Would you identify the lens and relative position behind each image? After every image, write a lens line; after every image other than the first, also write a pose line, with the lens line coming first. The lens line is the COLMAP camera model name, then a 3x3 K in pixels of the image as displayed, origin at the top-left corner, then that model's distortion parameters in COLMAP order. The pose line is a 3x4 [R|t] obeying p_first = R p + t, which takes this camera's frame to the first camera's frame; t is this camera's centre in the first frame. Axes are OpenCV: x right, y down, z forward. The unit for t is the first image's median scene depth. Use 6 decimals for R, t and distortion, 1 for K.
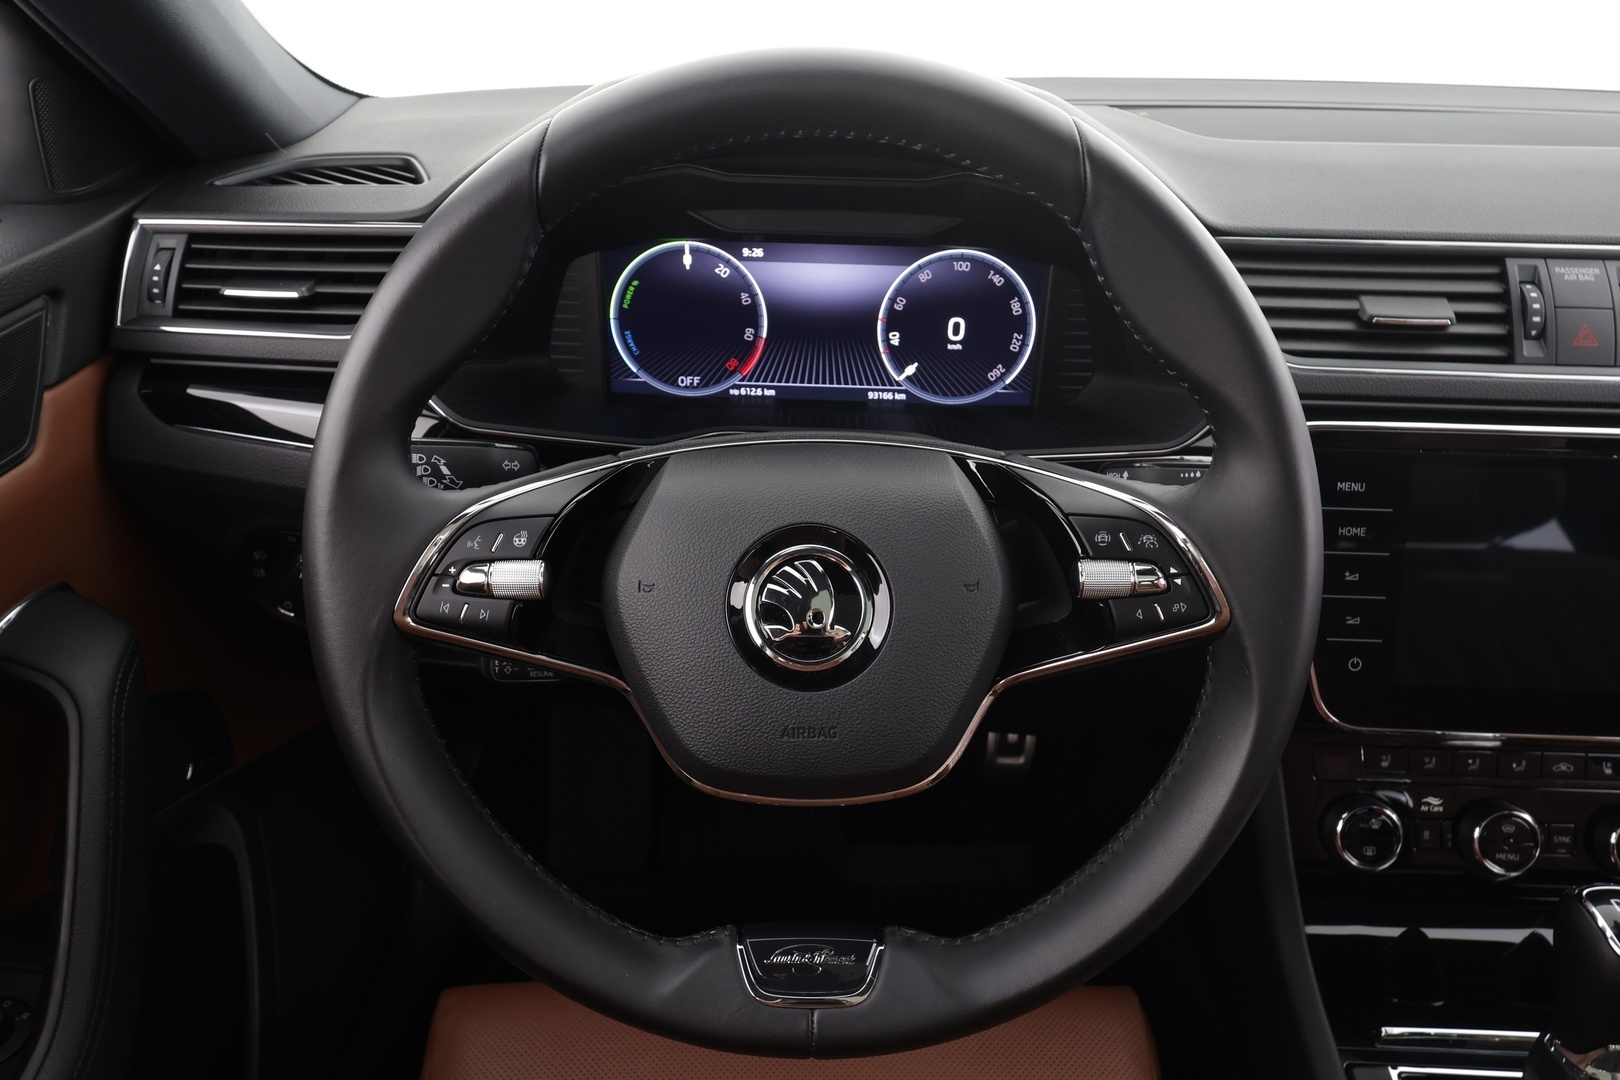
lens RADIAL K [[1181.9, 0, 771.7], [0, 1181.9, 517.7], [0, 0, 1]] dist [-0.001197, 0.002798]
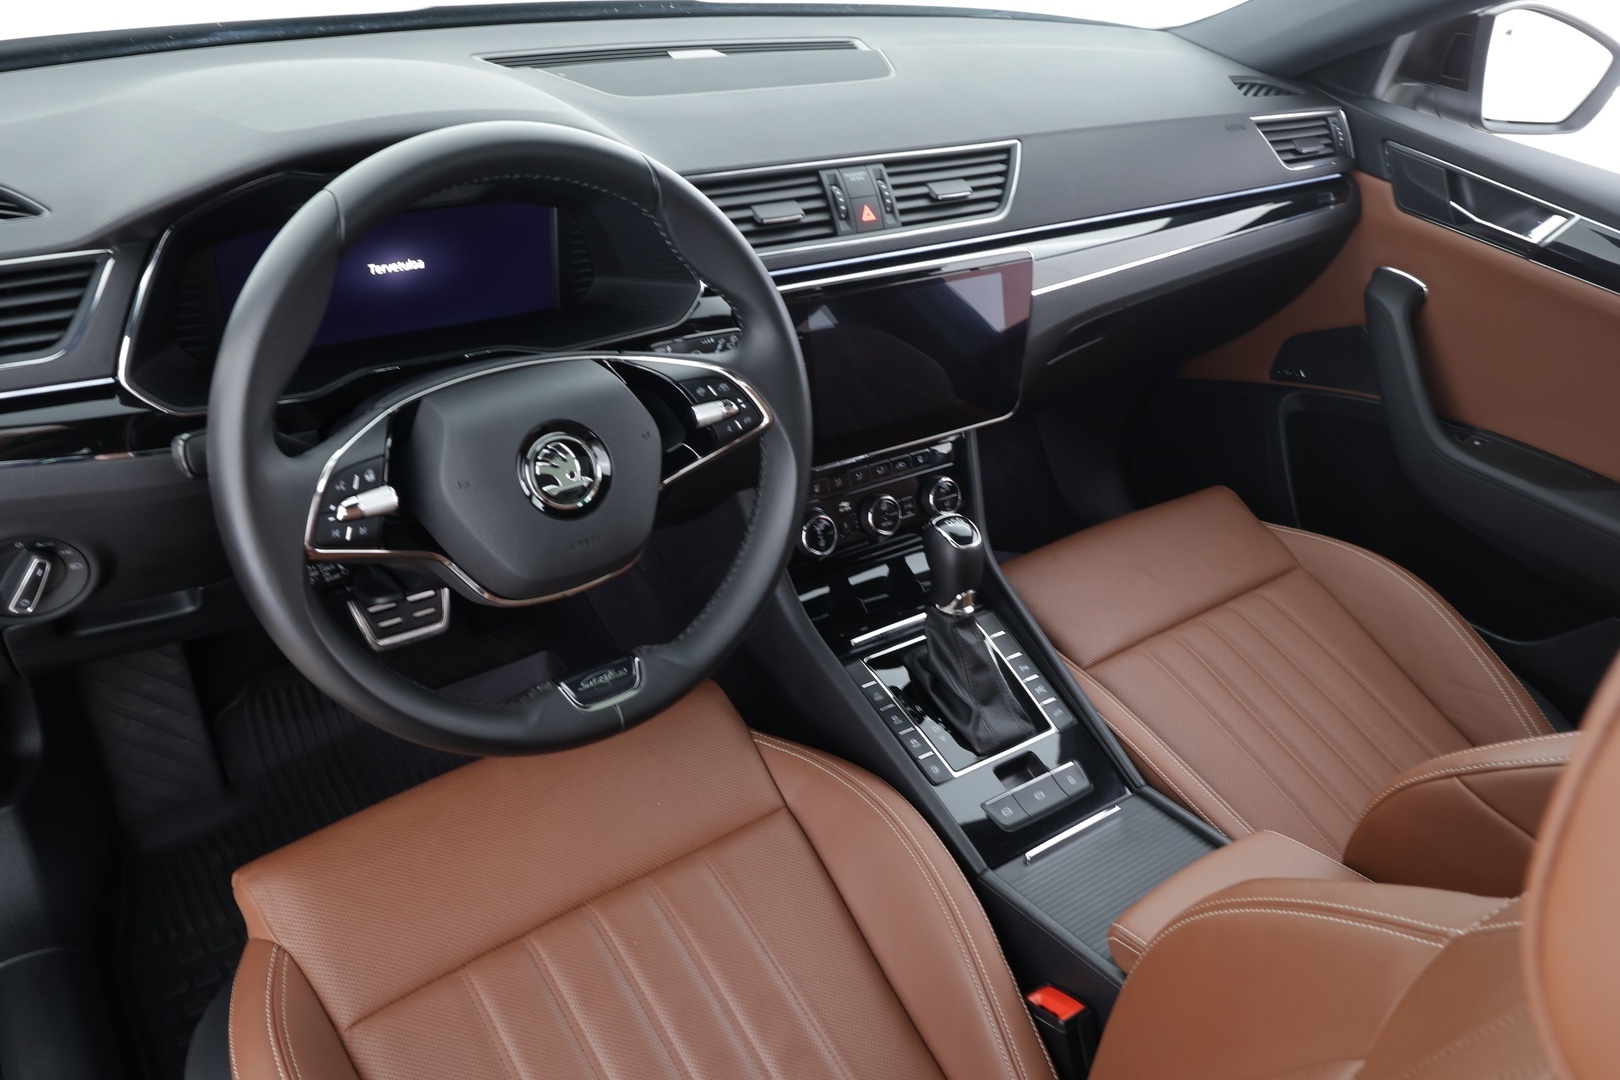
lens RADIAL K [[1491.1, 0, 812.1], [0, 1491.1, 541.9], [0, 0, 1]] dist [-0.086171, -0.010315]
pose [[0.779182, -0.269425, 0.565938, -0.694713], [0.192103, 0.962101, 0.193539, -0.126162], [-0.596634, -0.042084, 0.801409, -0.669308]]
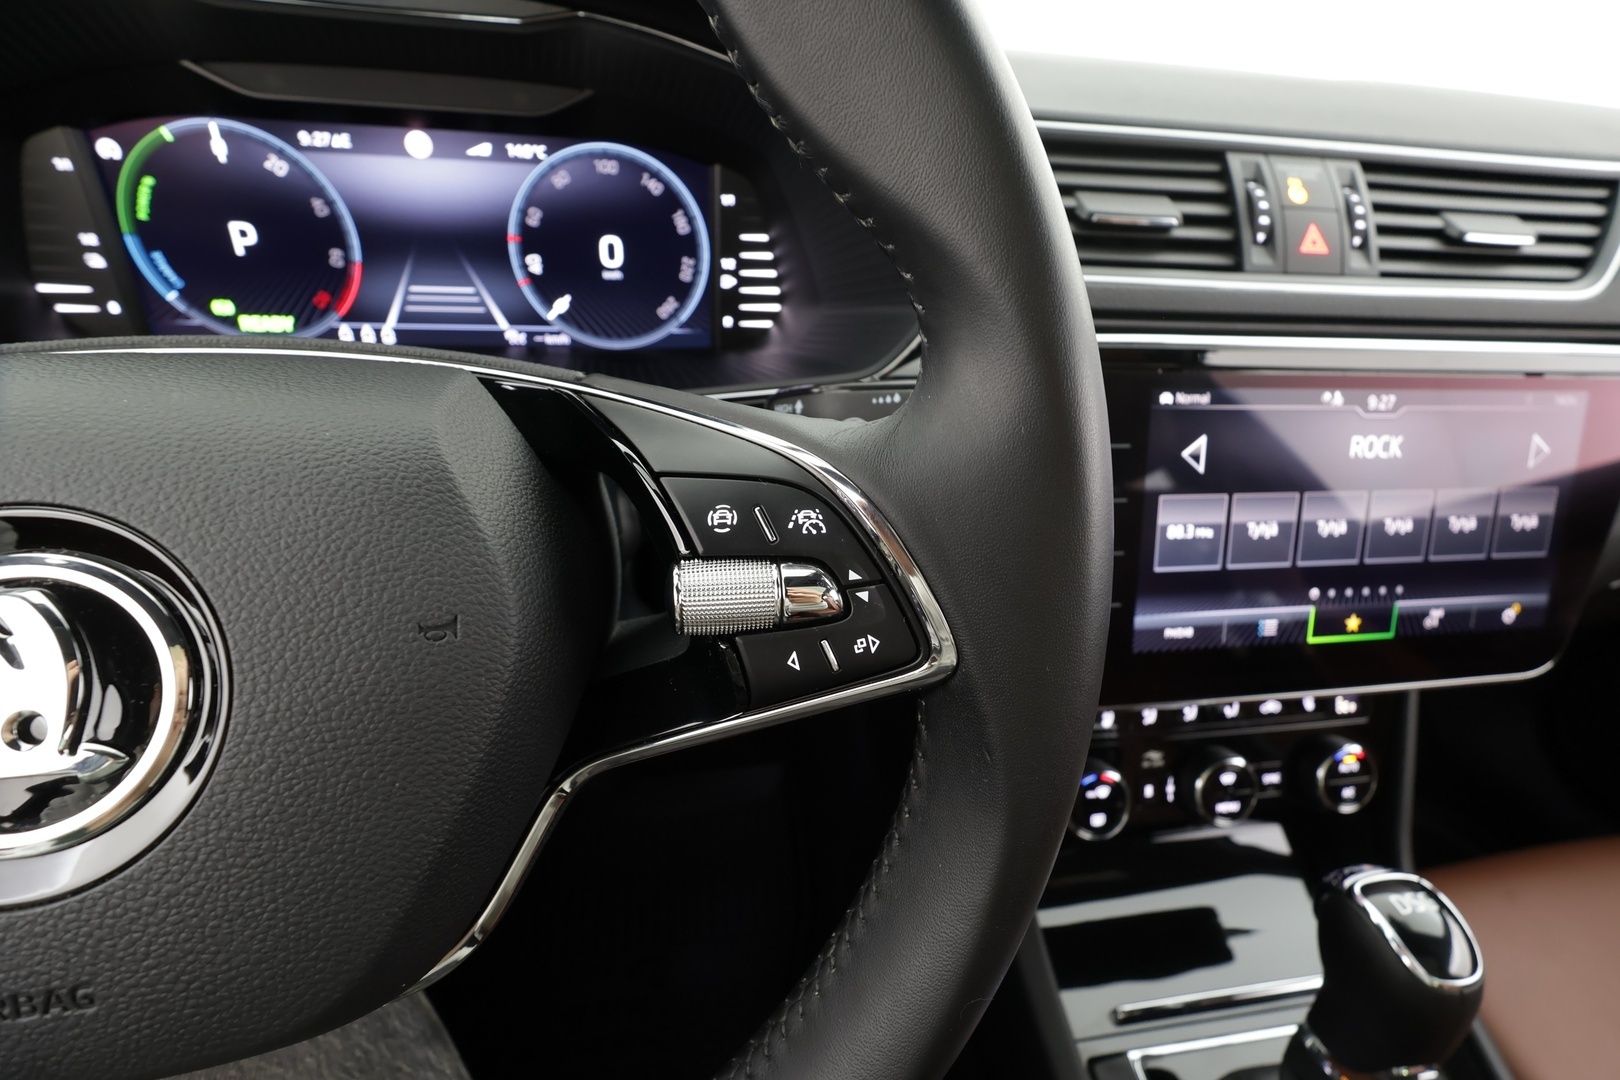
lens RADIAL K [[658.3, 0, 774.8], [0, 658.3, 526.2], [0, 0, 1]] dist [-0.007980, 0.000069]
pose [[0.987249, -0.060817, 0.147109, 0.204726], [0.048861, 0.995303, 0.083569, -0.001987], [-0.151501, -0.075316, 0.985584, 0.557184]]
